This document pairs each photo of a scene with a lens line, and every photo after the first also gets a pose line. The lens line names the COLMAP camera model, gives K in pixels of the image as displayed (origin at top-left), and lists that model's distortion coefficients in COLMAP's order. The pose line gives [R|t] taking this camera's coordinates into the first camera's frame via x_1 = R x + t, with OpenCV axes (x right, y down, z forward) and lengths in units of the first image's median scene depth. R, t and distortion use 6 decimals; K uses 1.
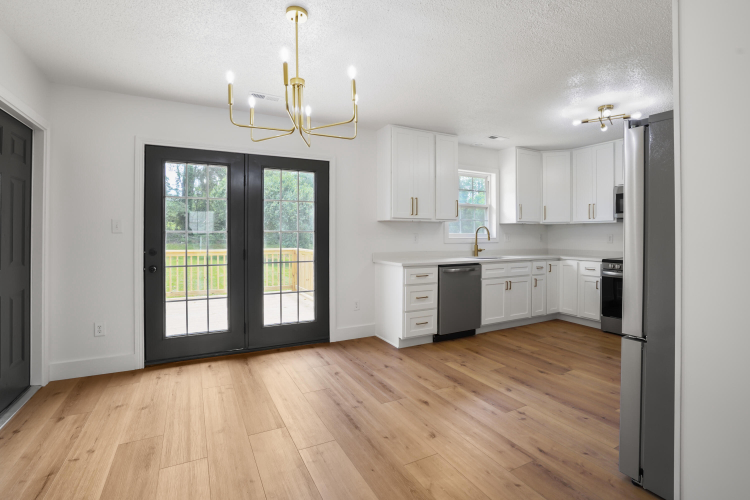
lens RADIAL K [[353.6, 0, 372.8], [0, 353.6, 232.9], [0, 0, 1]] dist [-0.049002, 0.013141]
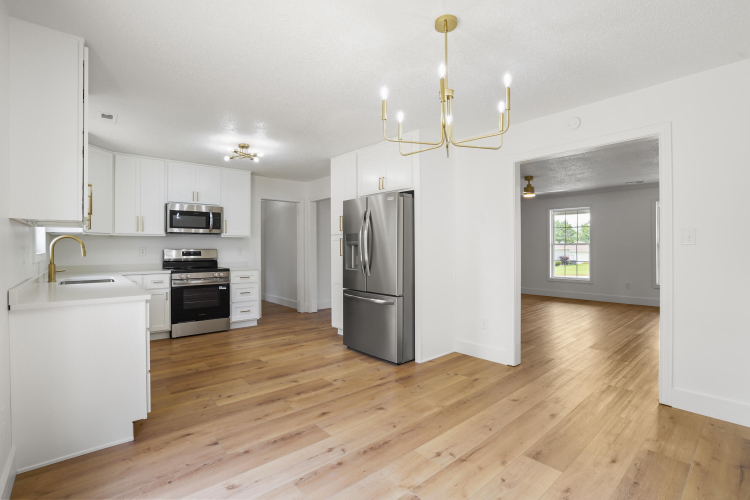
lens RADIAL K [[353.6, 0, 371.7], [0, 353.6, 245.8], [0, 0, 1]] dist [-0.049002, 0.013141]
pose [[-0.232073, 0.002827, 0.972694, -0.598351], [-0.002120, 0.999992, -0.003412, 0.001823], [-0.972696, -0.002854, -0.232065, 0.760595]]
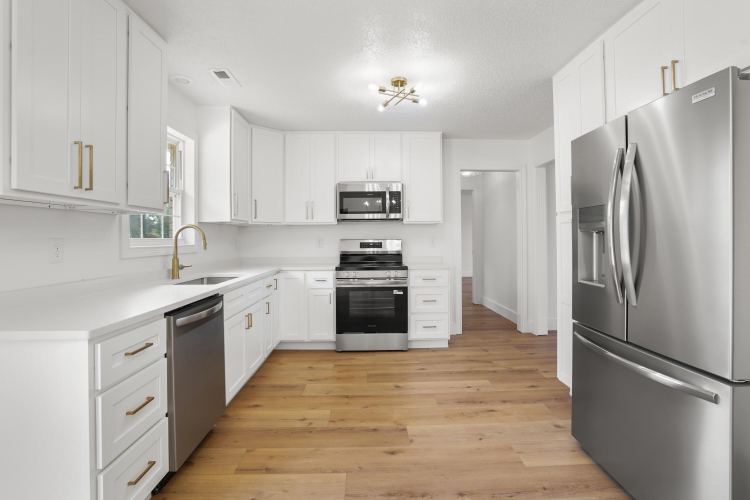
lens RADIAL K [[353.6, 0, 376.9], [0, 353.6, 236.8], [0, 0, 1]] dist [-0.049002, 0.013141]
pose [[0.433603, -0.003969, 0.901095, -0.084616], [0.005123, 0.999985, 0.001939, 0.000728], [-0.901090, 0.003776, 0.433616, 0.622922]]
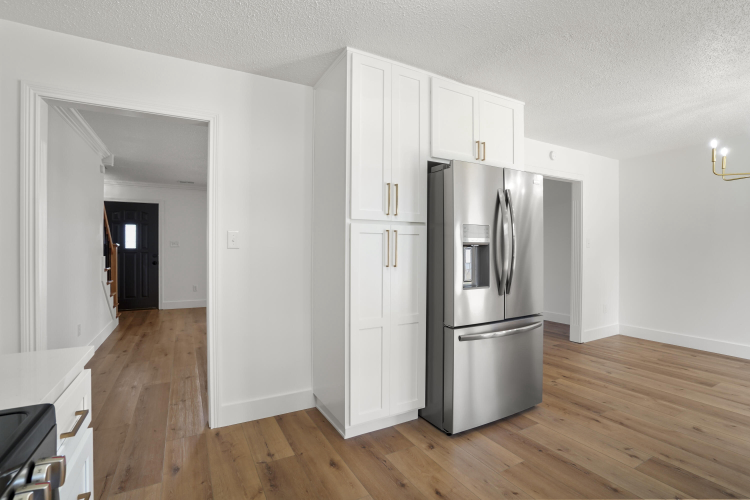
lens RADIAL K [[353.6, 0, 370.3], [0, 353.6, 247.4], [0, 0, 1]] dist [-0.049002, 0.013141]
pose [[-0.999748, 0.000569, -0.022439, 0.710354], [0.000584, 1.000000, -0.000634, 0.000841], [0.022439, -0.000647, -0.999748, 1.182607]]
